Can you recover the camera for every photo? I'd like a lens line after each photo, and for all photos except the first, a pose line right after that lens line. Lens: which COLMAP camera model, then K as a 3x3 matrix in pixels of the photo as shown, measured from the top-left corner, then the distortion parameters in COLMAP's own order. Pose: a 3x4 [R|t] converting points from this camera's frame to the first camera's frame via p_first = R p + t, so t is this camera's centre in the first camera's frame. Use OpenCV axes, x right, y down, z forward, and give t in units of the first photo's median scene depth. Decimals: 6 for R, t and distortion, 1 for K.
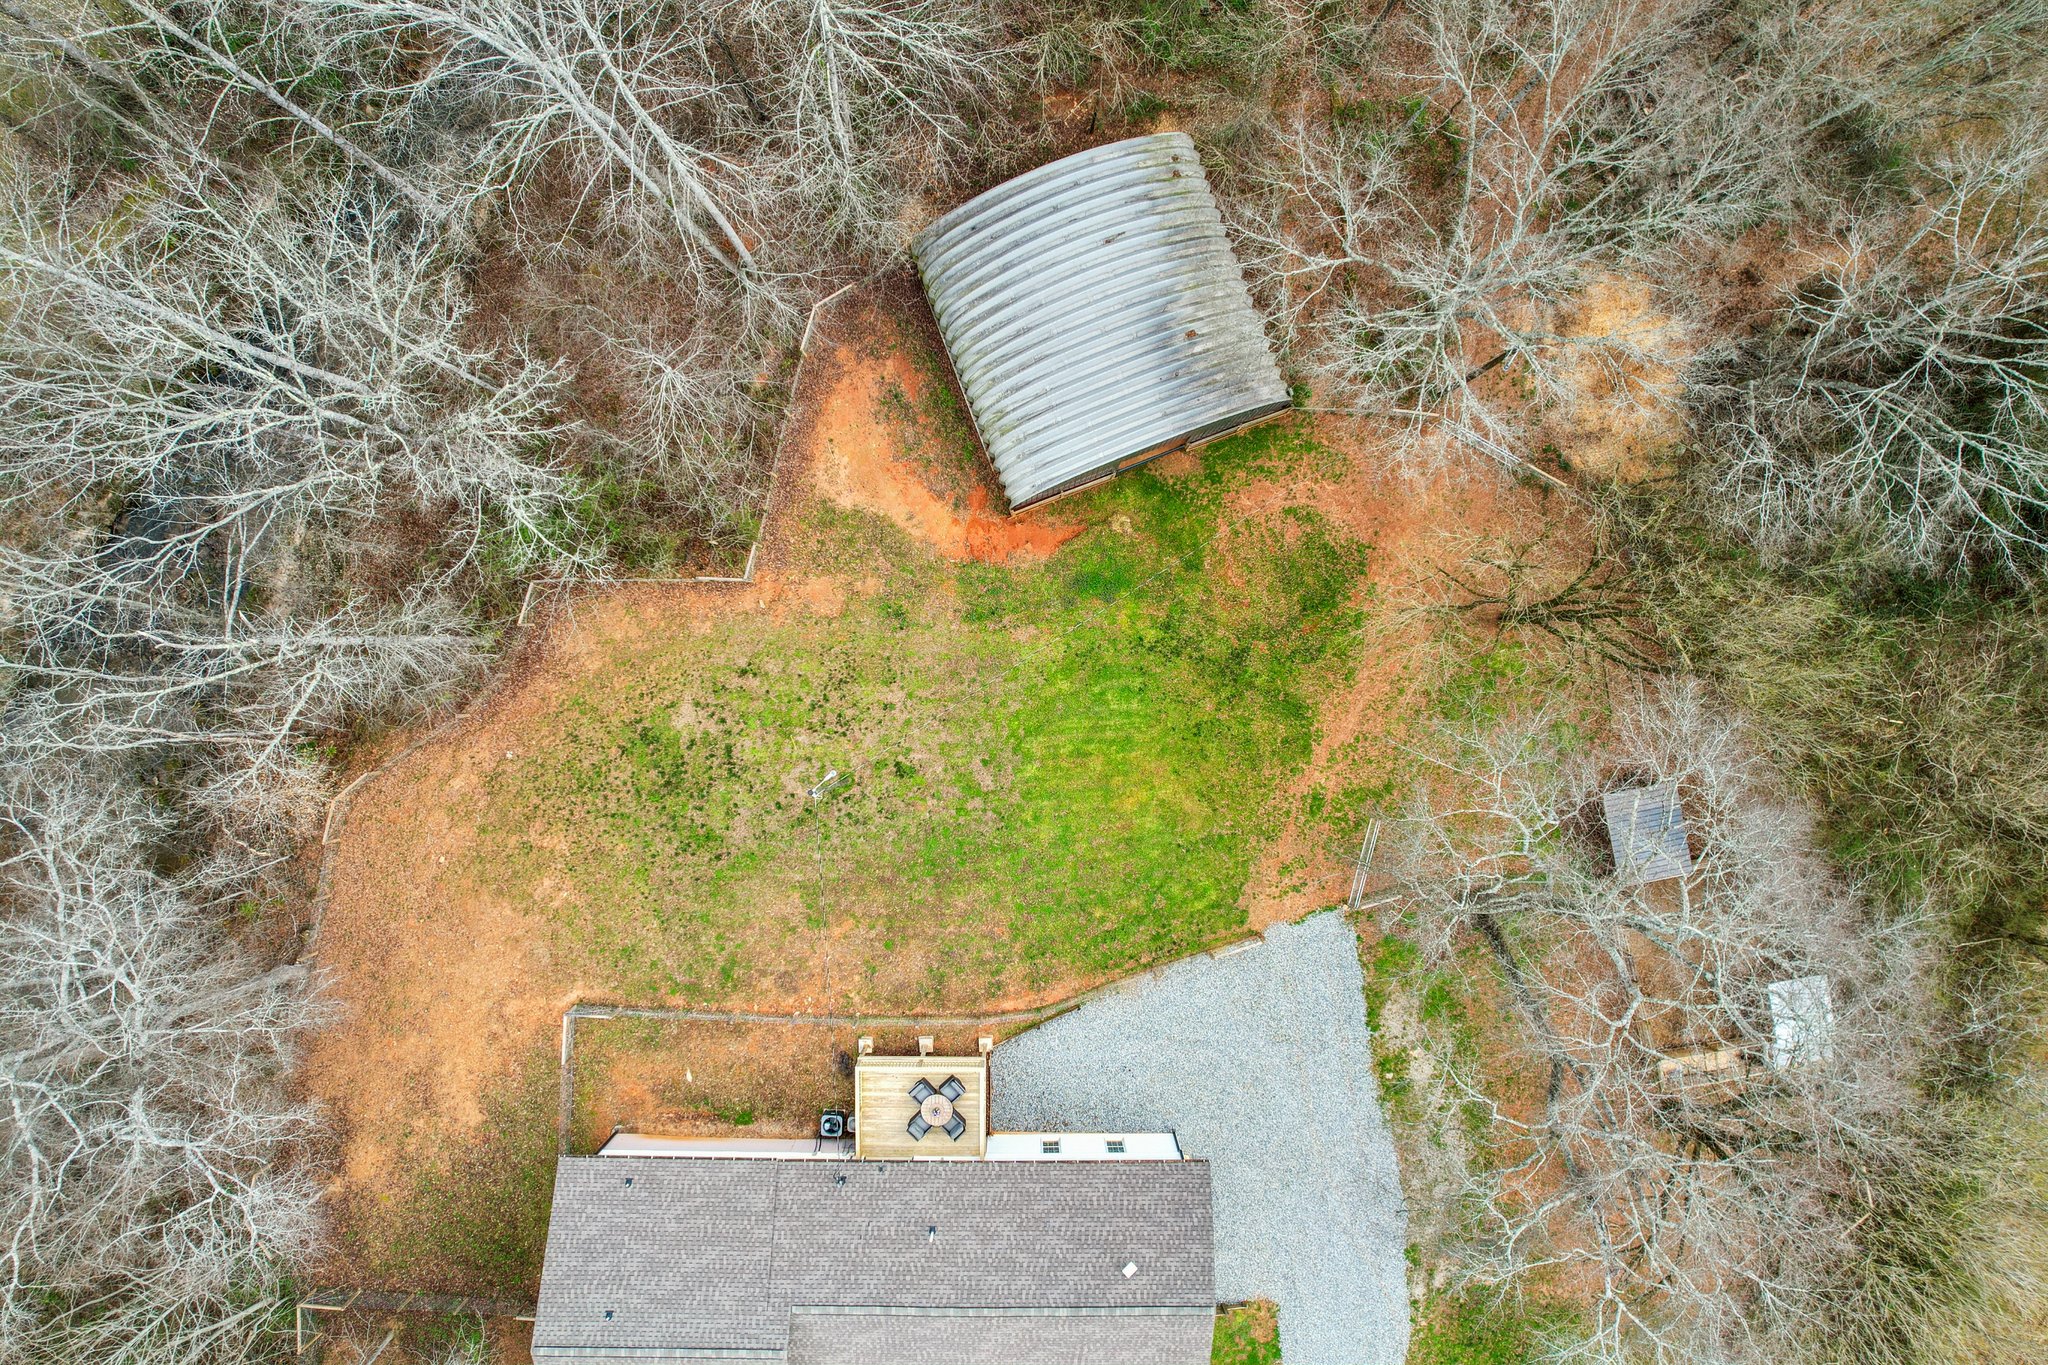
lens RADIAL K [[1307.0, 0, 1023.2], [0, 1307.0, 691.6], [0, 0, 1]] dist [-0.047093, 0.004580]
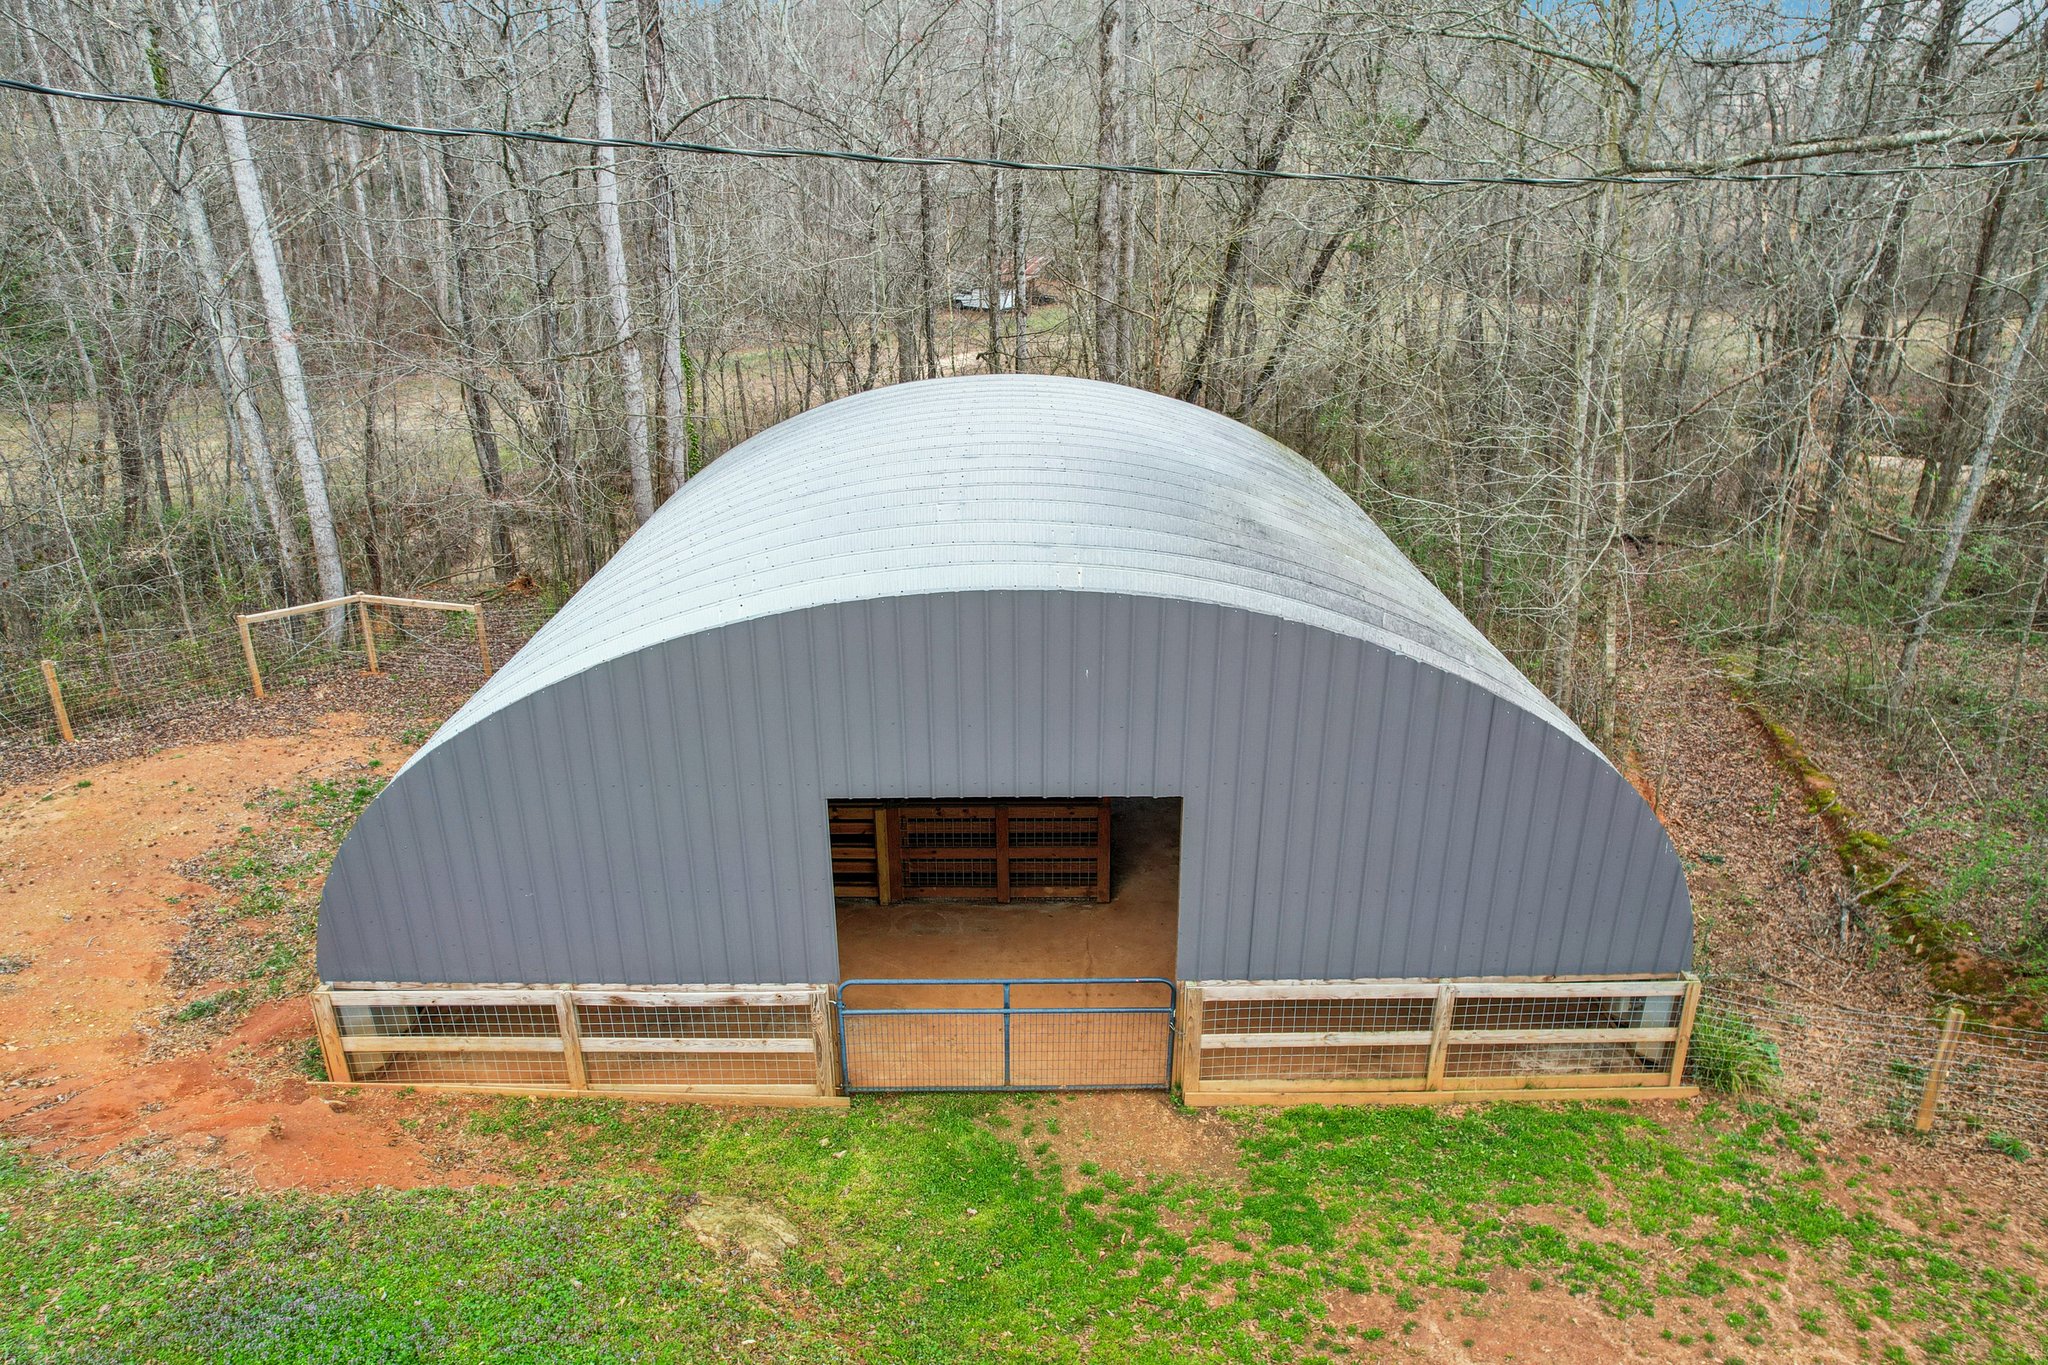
lens RADIAL K [[1307.0, 0, 1023.2], [0, 1307.0, 691.6], [0, 0, 1]] dist [-0.047093, 0.004580]
pose [[0.939431, 0.127714, -0.318053, 0.167110], [-0.342722, 0.341476, -0.875177, -0.008146], [-0.003164, 0.931173, 0.364564, 0.894032]]
